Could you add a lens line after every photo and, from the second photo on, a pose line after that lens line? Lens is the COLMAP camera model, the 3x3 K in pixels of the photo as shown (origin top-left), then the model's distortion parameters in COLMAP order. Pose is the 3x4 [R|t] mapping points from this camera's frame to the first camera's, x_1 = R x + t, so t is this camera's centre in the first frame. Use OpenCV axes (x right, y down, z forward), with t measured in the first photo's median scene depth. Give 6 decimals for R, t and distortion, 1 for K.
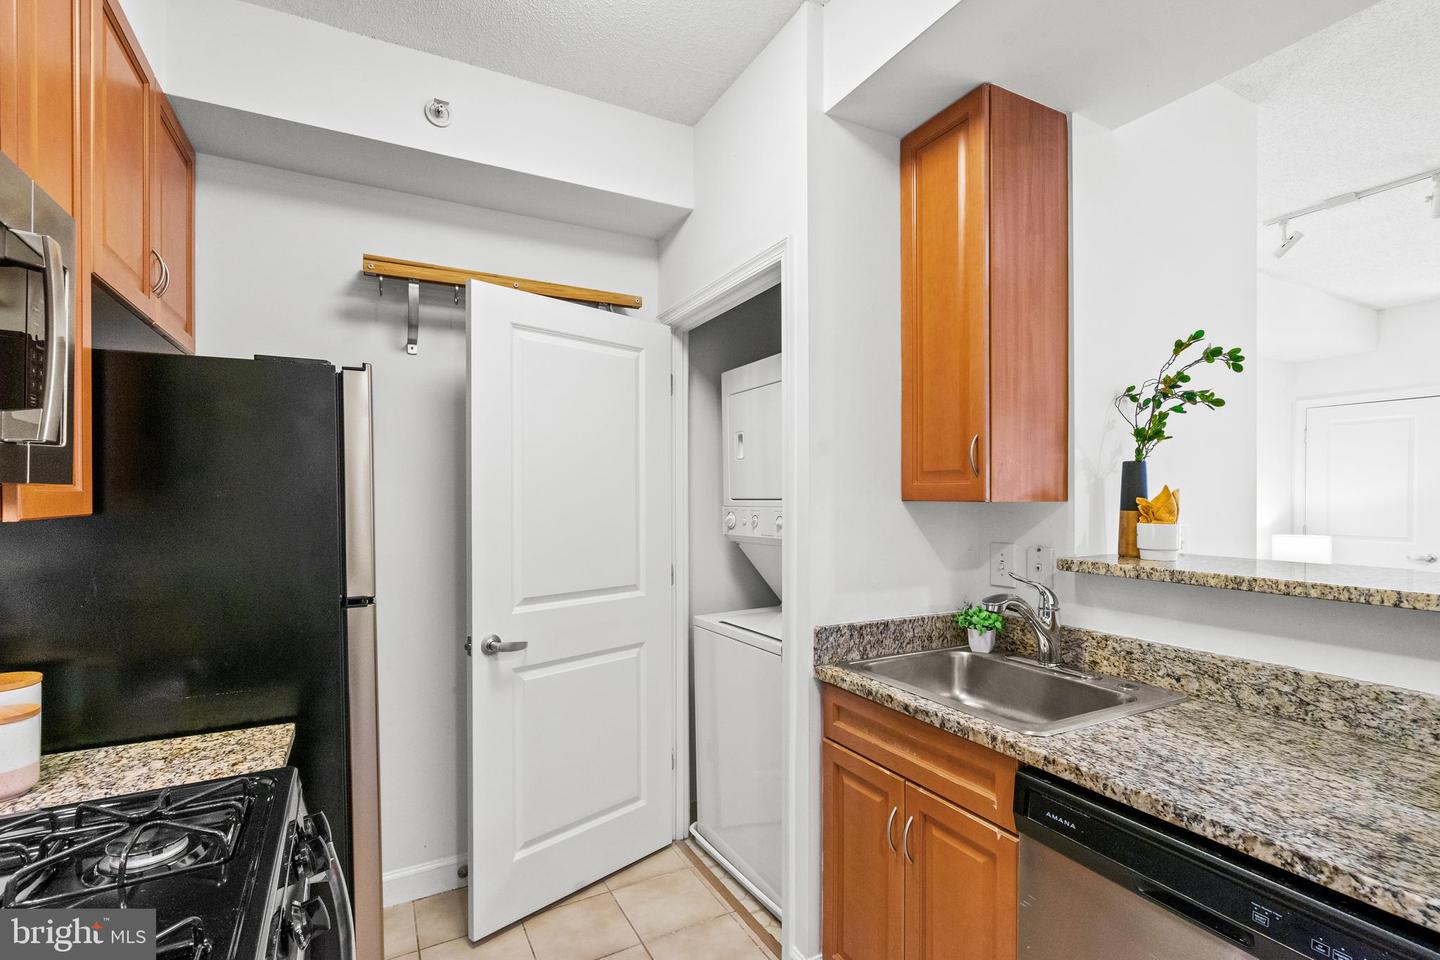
lens RADIAL K [[660.8, 0, 718.4], [0, 660.8, 492.8], [0, 0, 1]] dist [-0.000500, 0.000908]
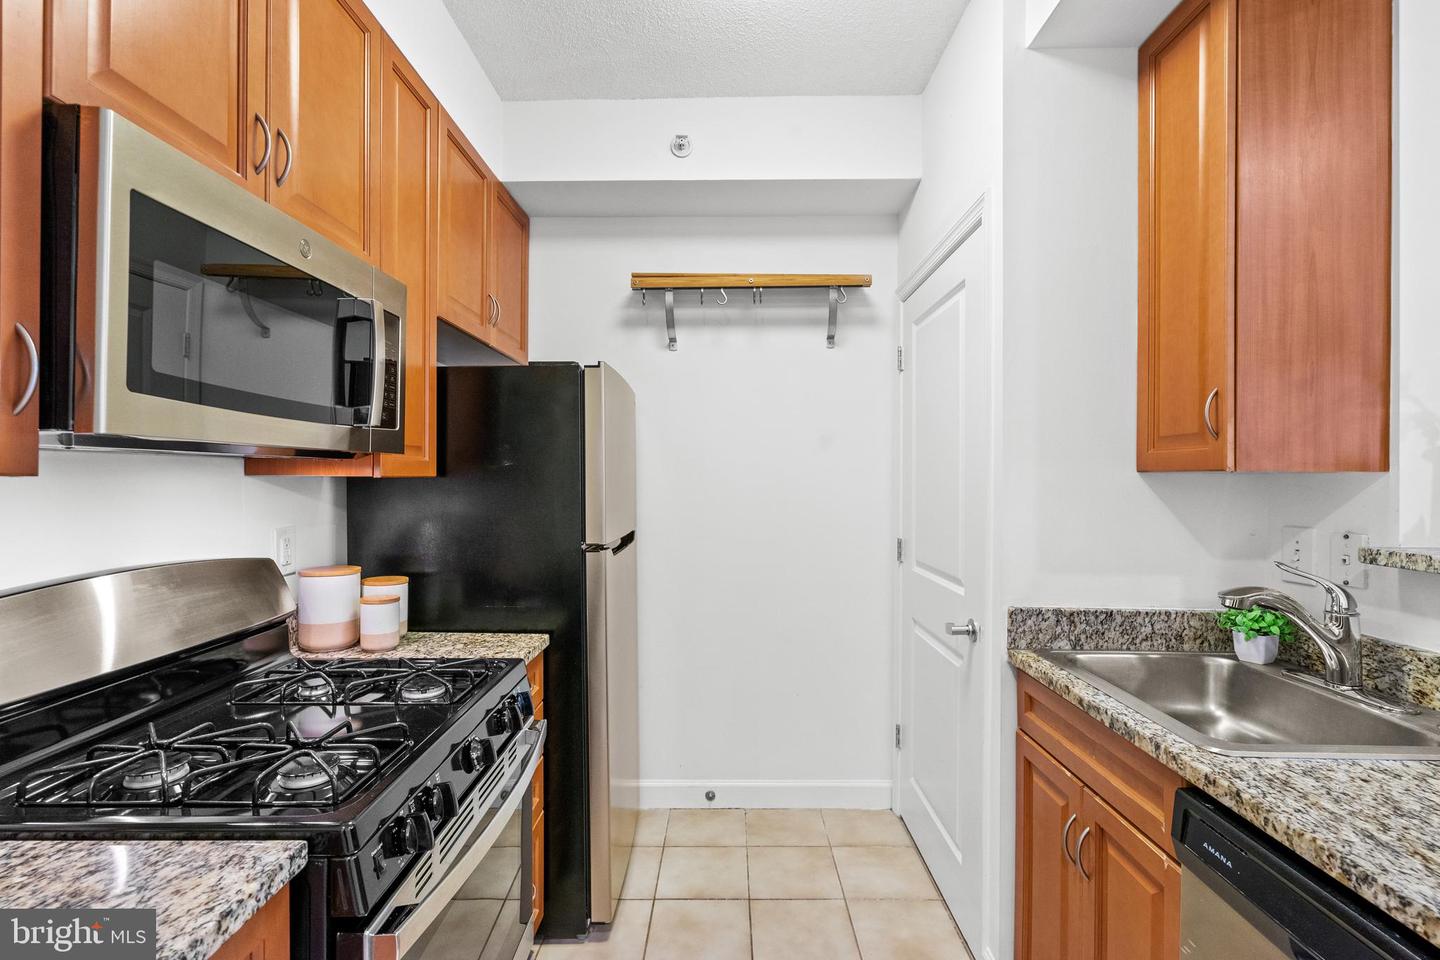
lens RADIAL K [[660.8, 0, 721.5], [0, 660.8, 473.1], [0, 0, 1]] dist [0.002499, -0.000040]
pose [[0.876453, 0.000527, -0.481486, 0.244511], [-0.002900, 0.999987, -0.004184, 0.021046], [0.481478, 0.005064, 0.876444, -0.005496]]
